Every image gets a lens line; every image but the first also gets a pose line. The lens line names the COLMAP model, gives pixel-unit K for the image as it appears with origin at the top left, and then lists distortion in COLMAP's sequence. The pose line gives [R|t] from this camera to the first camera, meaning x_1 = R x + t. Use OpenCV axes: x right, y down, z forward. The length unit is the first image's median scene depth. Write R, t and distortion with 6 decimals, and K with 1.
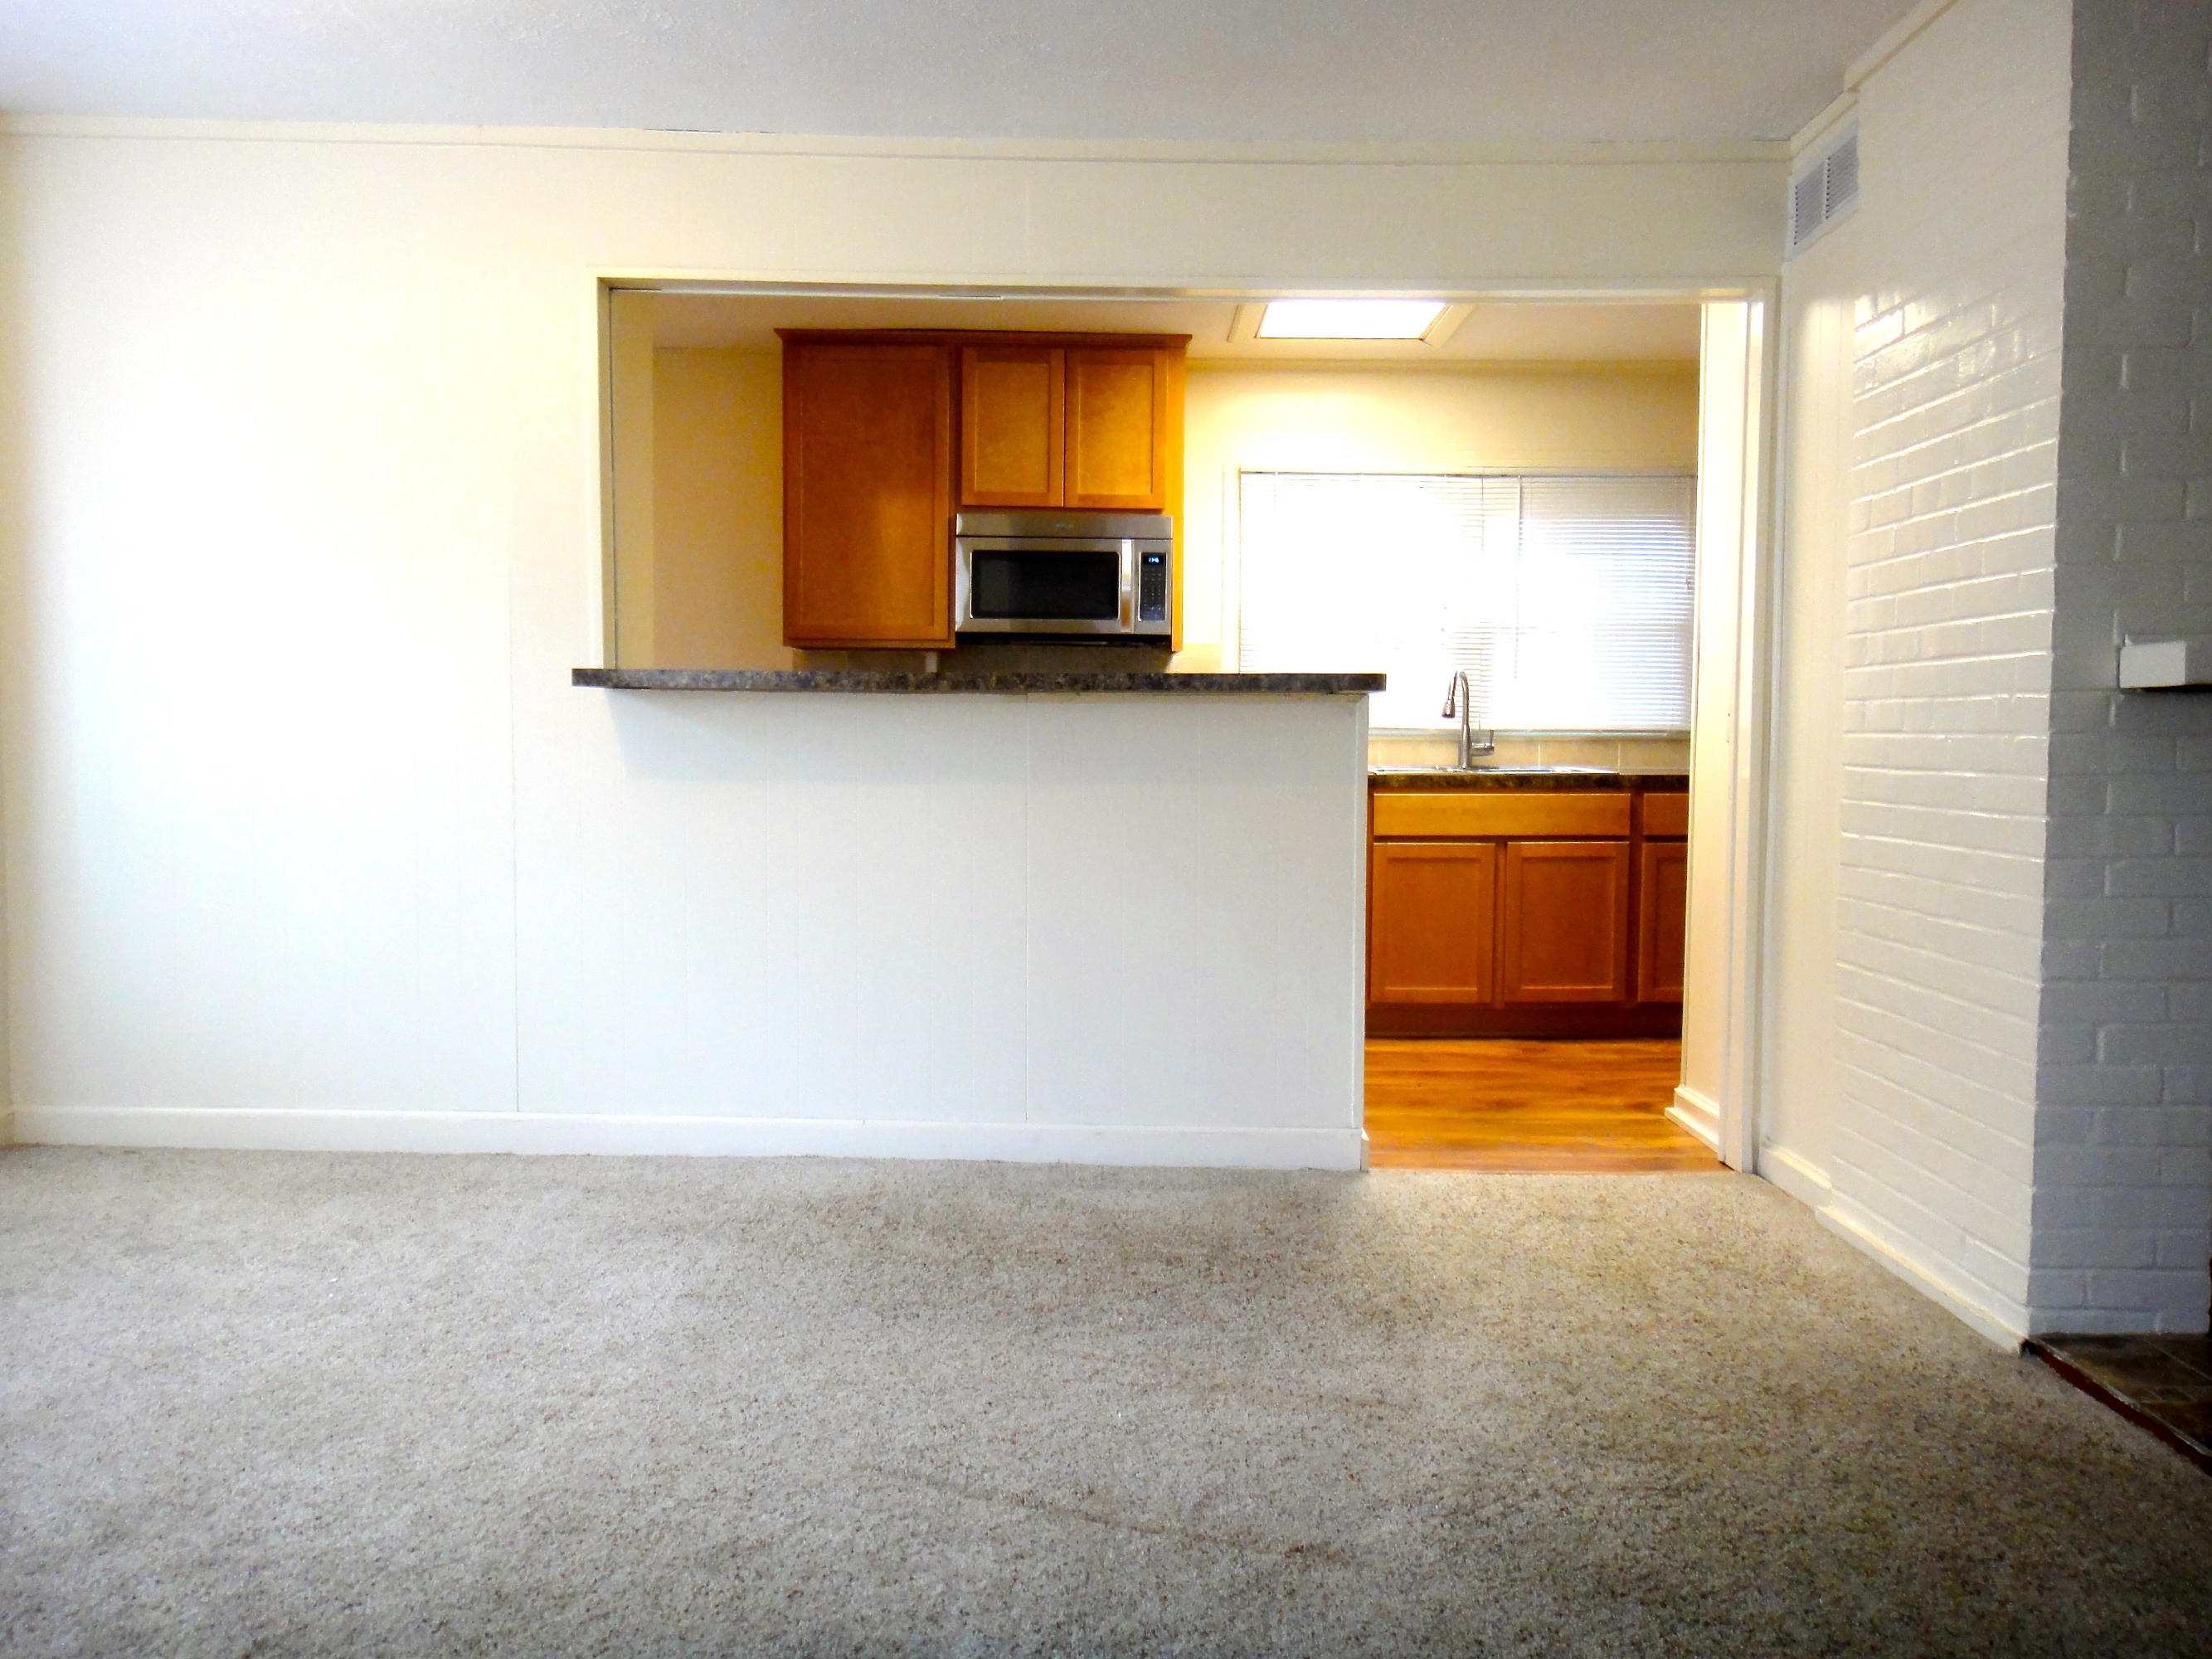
lens RADIAL K [[1517.0, 0, 1106.0], [0, 1517.0, 829.5], [0, 0, 1]] dist [-0.003295, -0.000957]
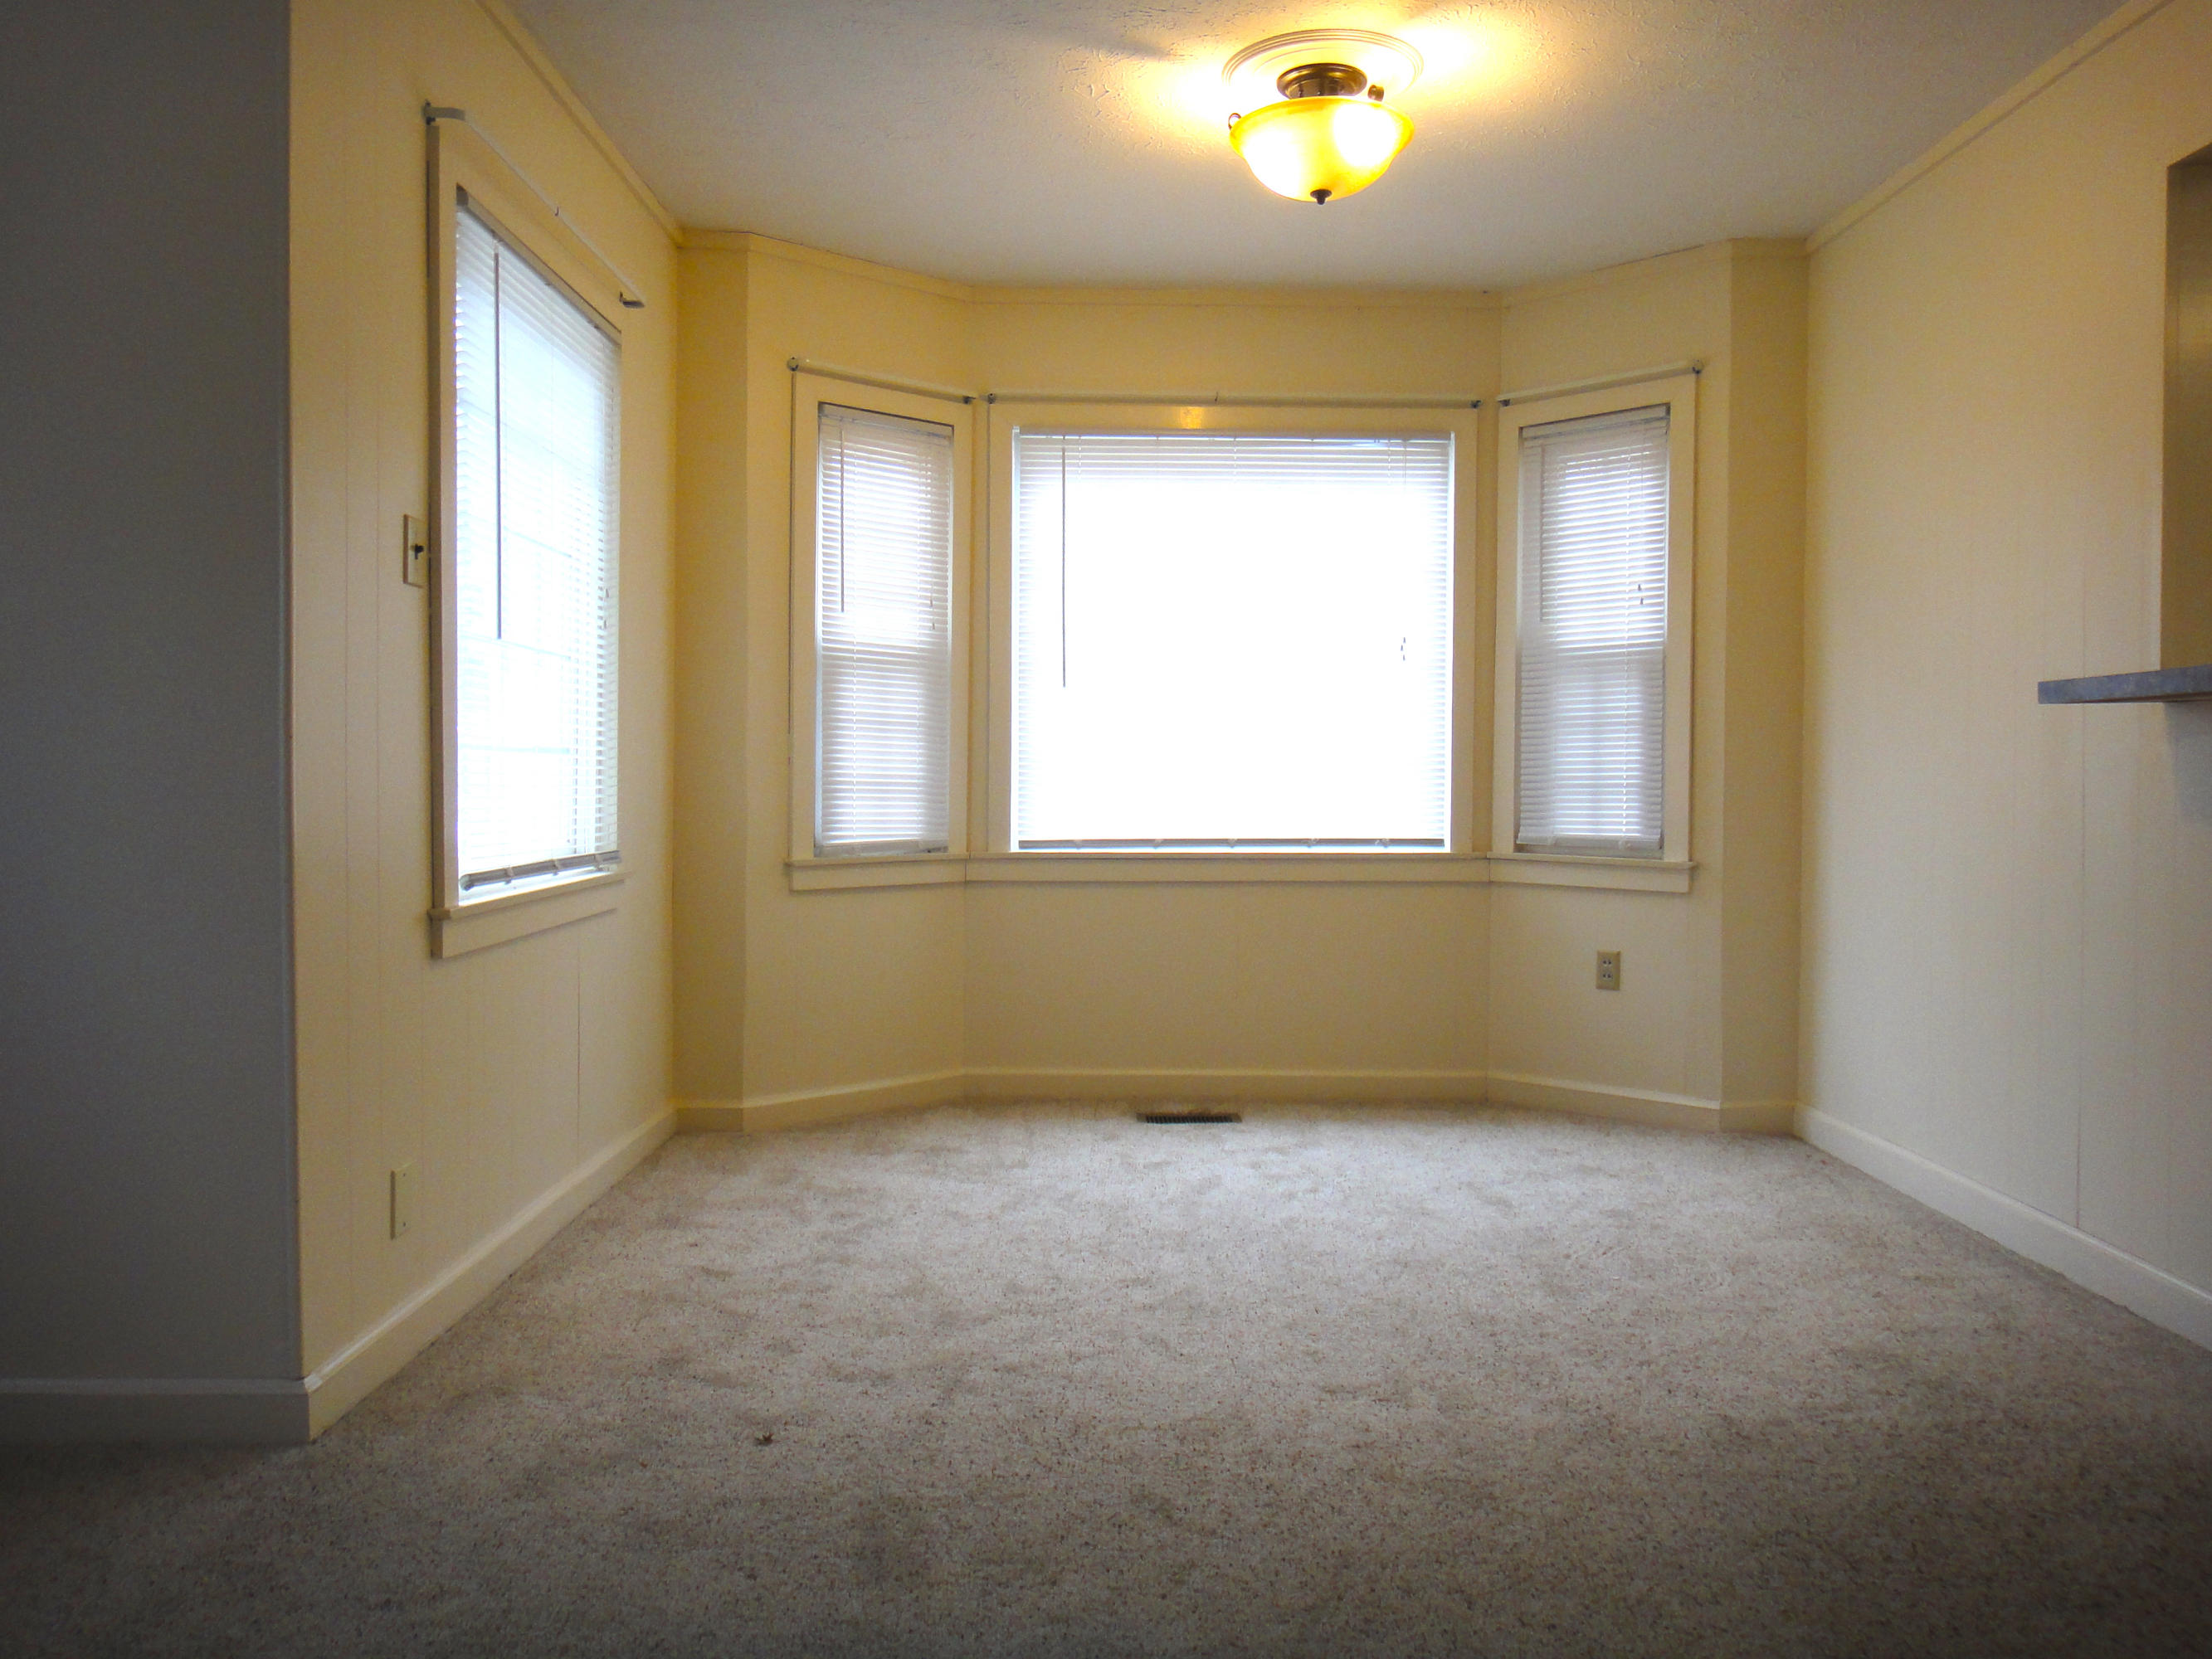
lens RADIAL K [[1516.7, 0, 1106.0], [0, 1516.7, 829.5], [0, 0, 1]] dist [-0.003295, -0.000957]
pose [[0.015714, 0.015837, -0.999751, 0.519398], [-0.053224, 0.998470, 0.014980, -0.015510], [0.998459, 0.052975, 0.016533, 0.569510]]
